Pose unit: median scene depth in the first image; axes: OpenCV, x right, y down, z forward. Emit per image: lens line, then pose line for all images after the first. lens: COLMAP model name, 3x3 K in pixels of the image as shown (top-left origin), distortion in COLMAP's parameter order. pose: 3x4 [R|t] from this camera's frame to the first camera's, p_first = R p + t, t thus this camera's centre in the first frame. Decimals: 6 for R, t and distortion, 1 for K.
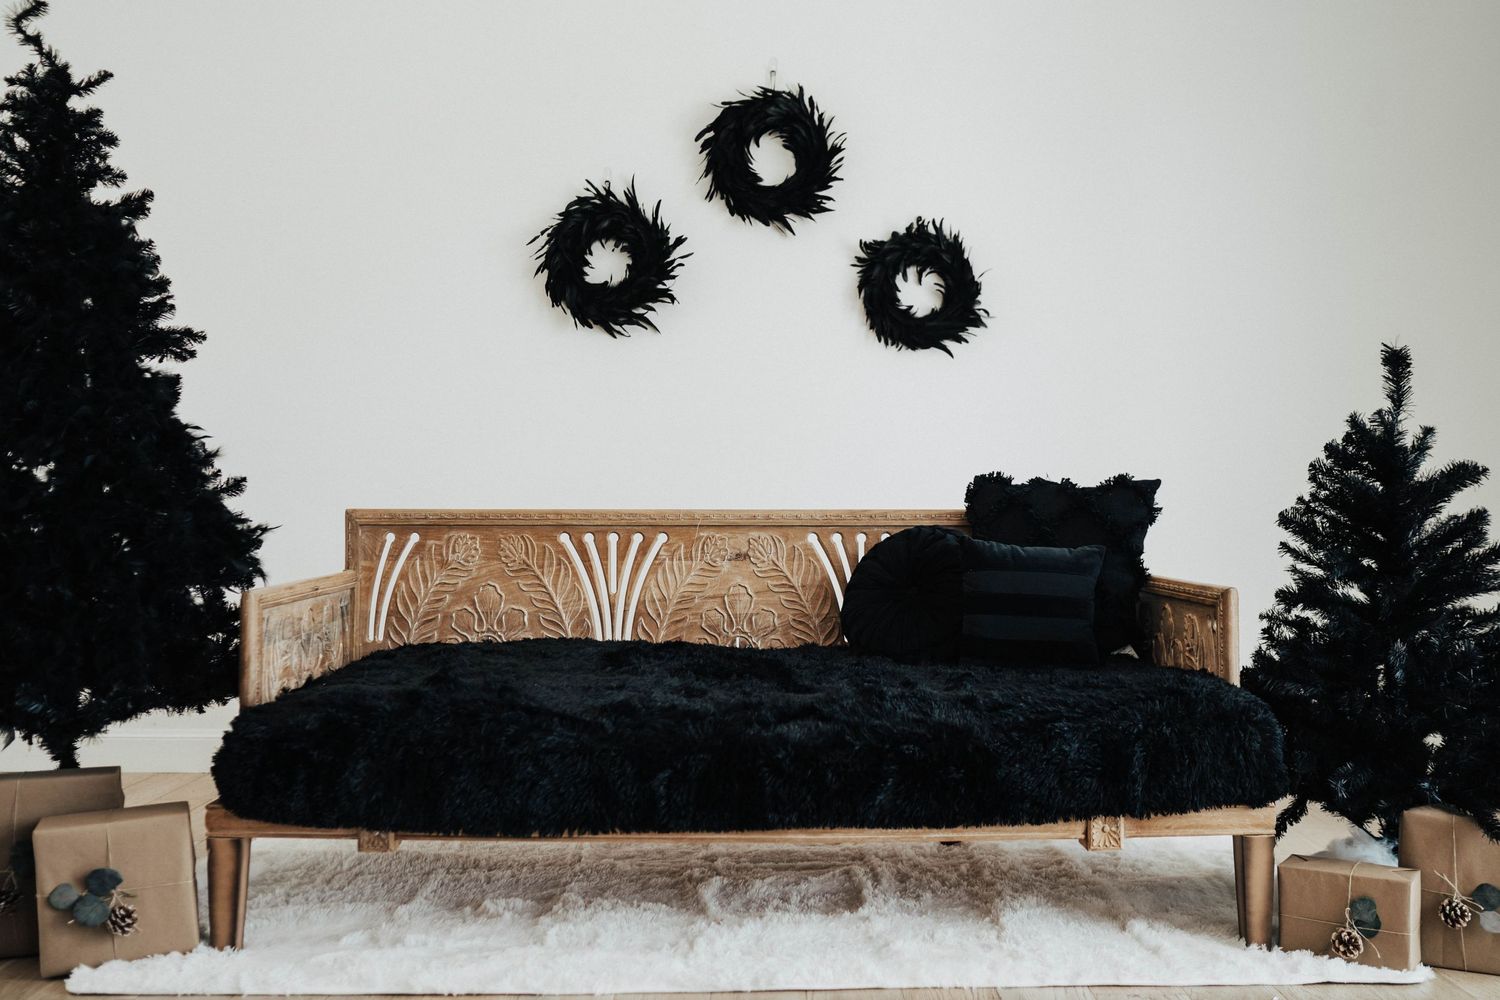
lens RADIAL K [[1517.9, 0, 750.0], [0, 1517.9, 500.0], [0, 0, 1]] dist [-0.011652, 0.036564]
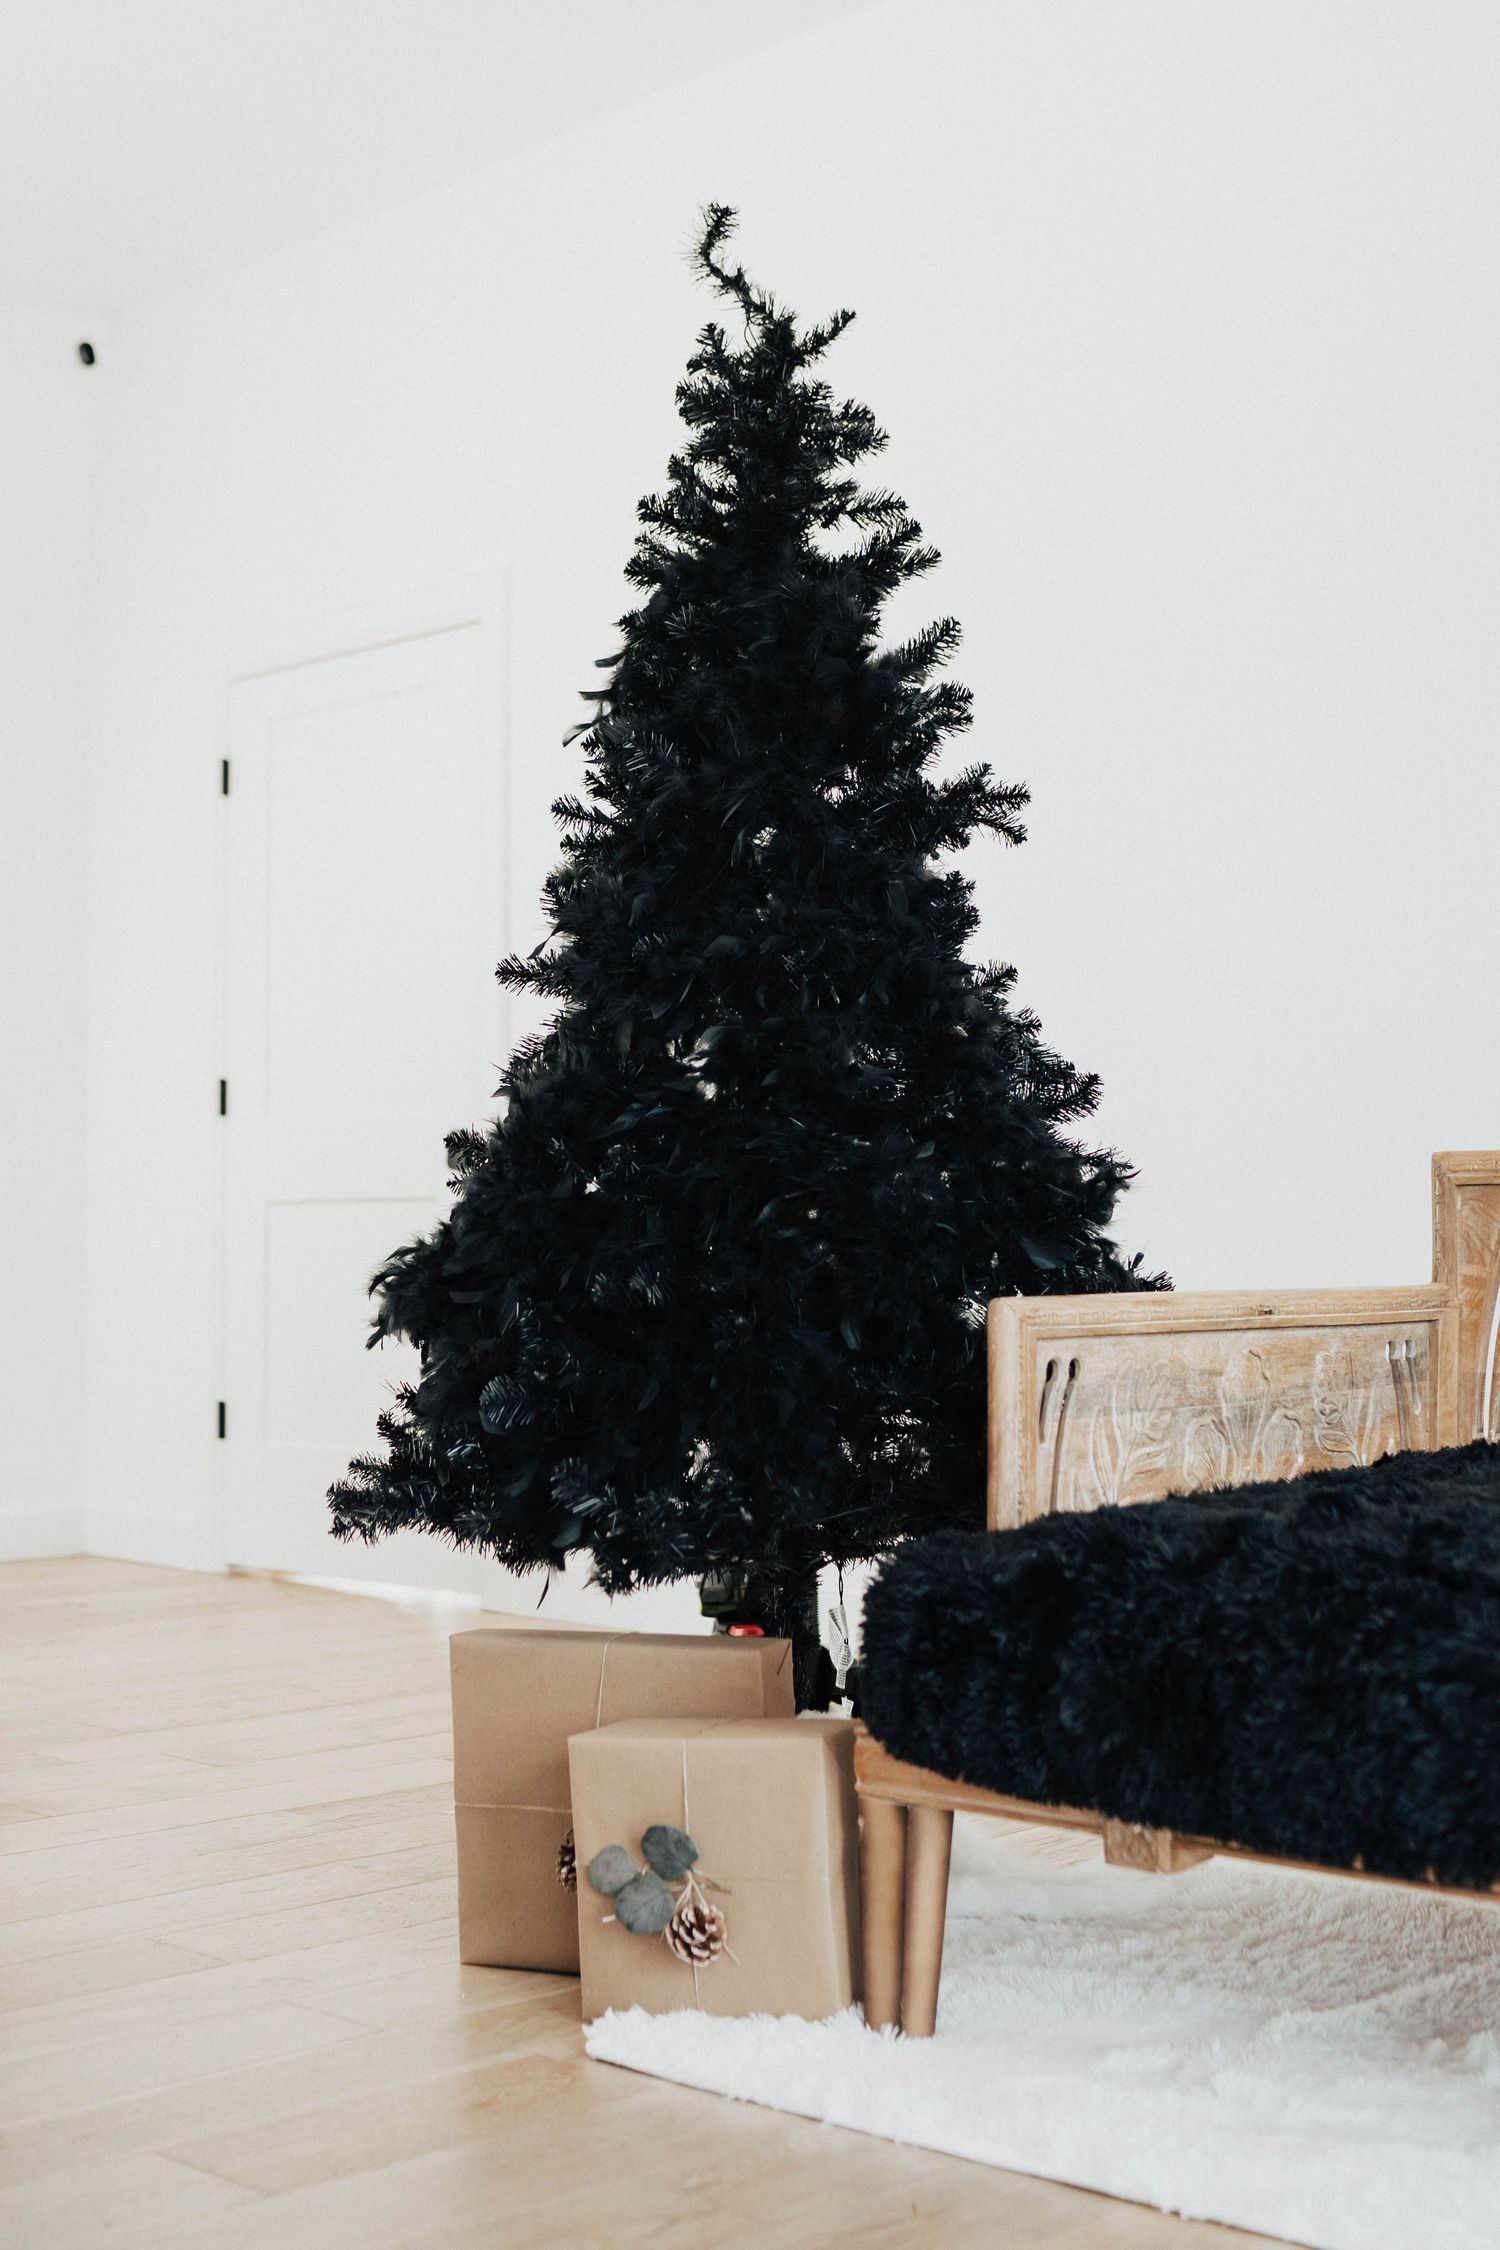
lens RADIAL K [[2989.5, 0, 750.0], [0, 2989.5, 1125.0], [0, 0, 1]] dist [-0.068938, 0.124364]
pose [[0.725334, -0.035014, -0.687506, 0.282790], [0.007762, 0.999058, -0.042692, 0.047798], [0.688353, 0.025629, 0.724923, 0.273646]]
